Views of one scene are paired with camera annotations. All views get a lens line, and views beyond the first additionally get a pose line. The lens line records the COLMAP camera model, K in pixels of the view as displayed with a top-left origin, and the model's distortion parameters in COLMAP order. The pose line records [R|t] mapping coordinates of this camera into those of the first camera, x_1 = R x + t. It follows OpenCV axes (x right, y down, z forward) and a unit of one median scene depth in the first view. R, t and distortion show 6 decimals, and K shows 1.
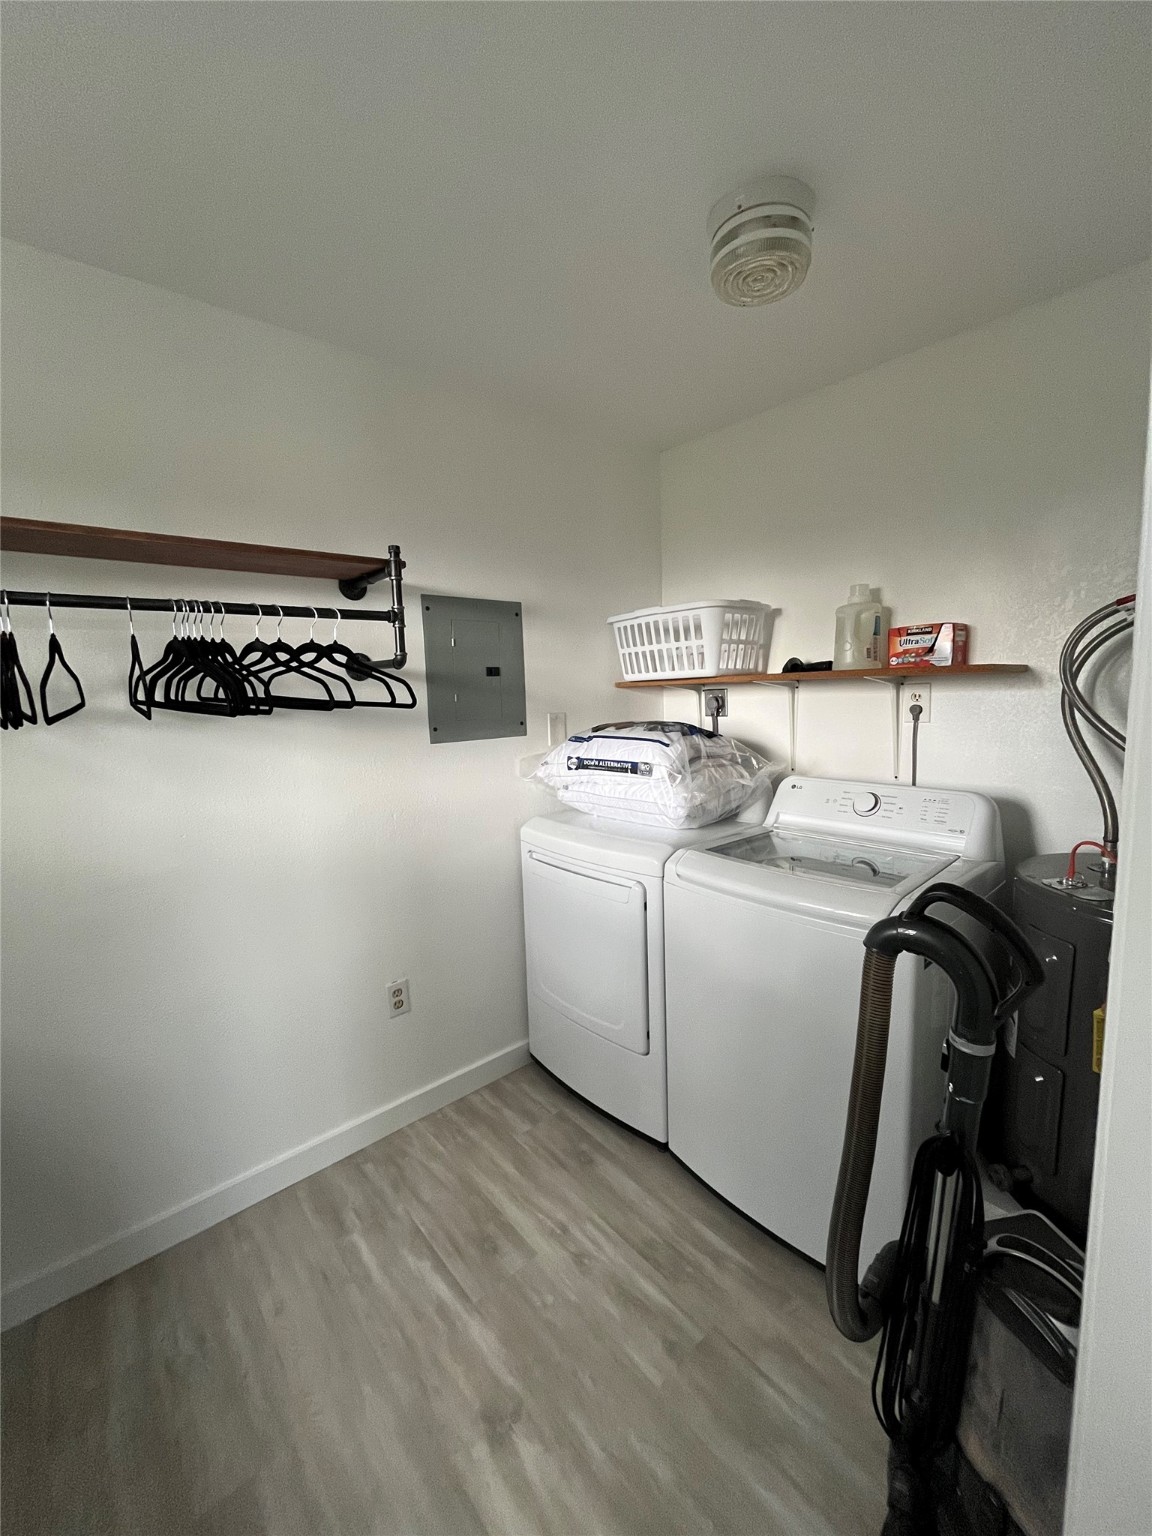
lens RADIAL K [[622.8, 0, 577.0], [0, 622.8, 758.2], [0, 0, 1]] dist [-0.000586, -0.000387]
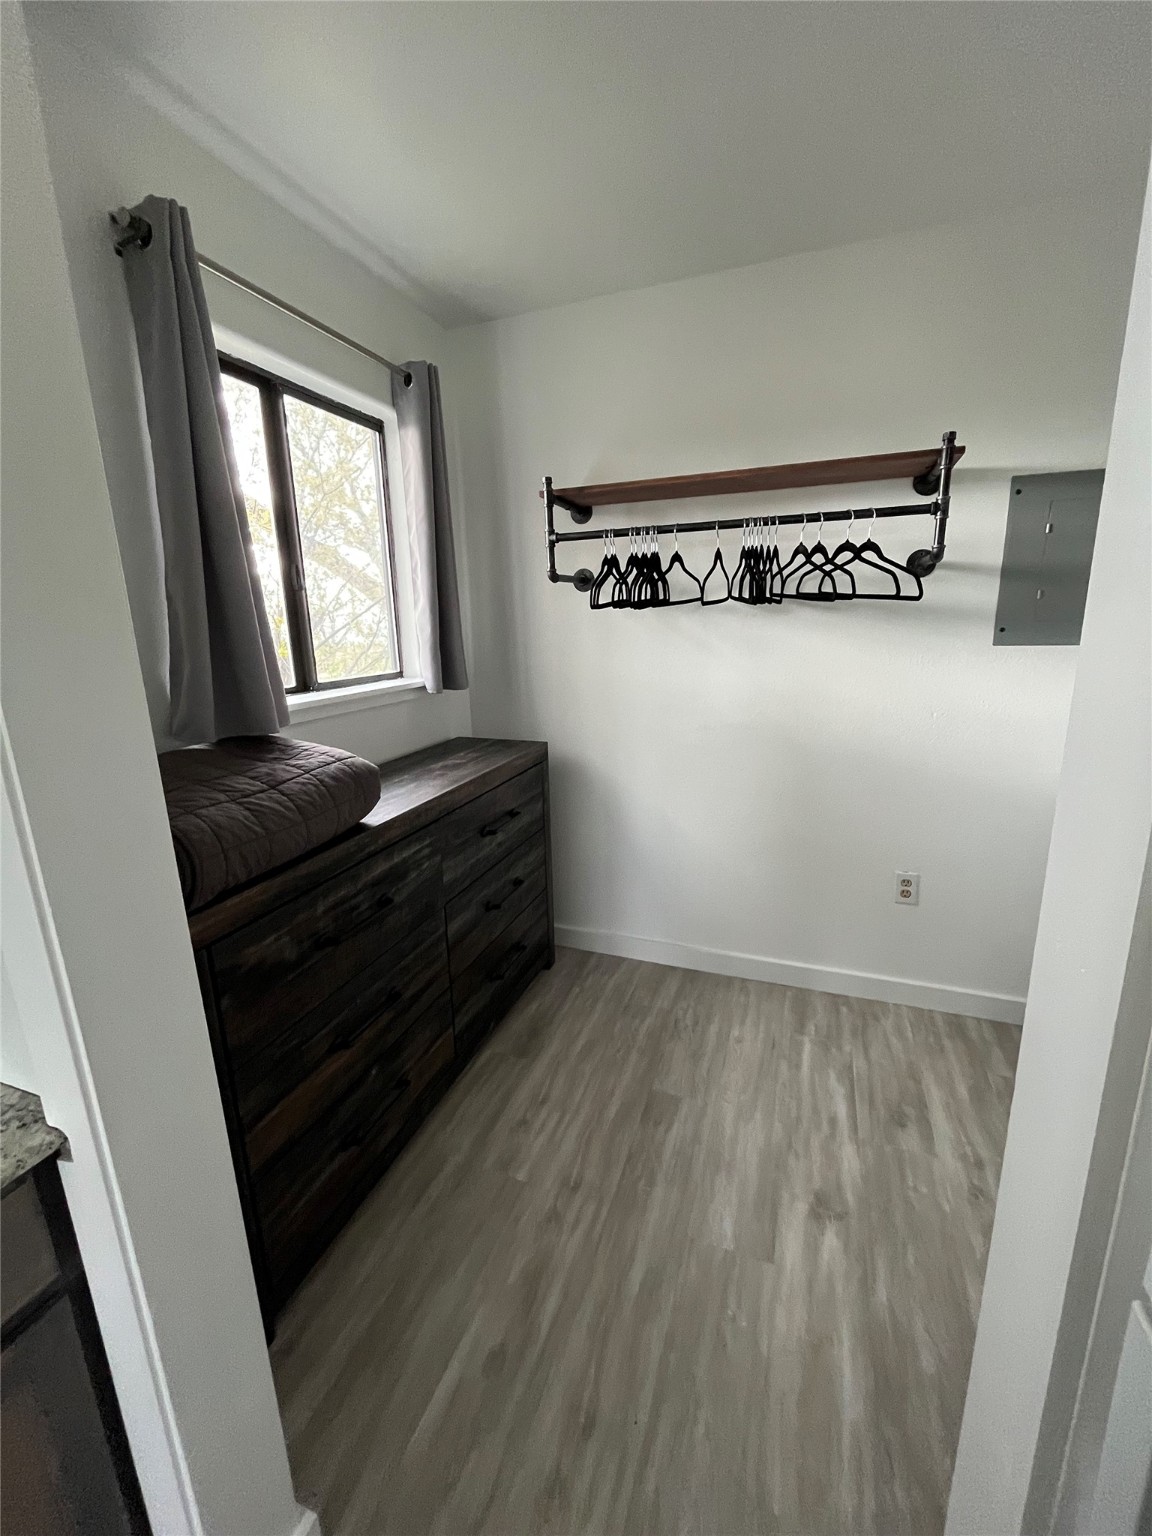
lens RADIAL K [[622.8, 0, 577.0], [0, 622.8, 758.2], [0, 0, 1]] dist [-0.000586, -0.000387]
pose [[0.470011, 0.211106, -0.857044, 0.398829], [-0.093536, 0.977423, 0.189462, 0.030935], [0.877691, -0.008885, 0.479145, 0.012014]]
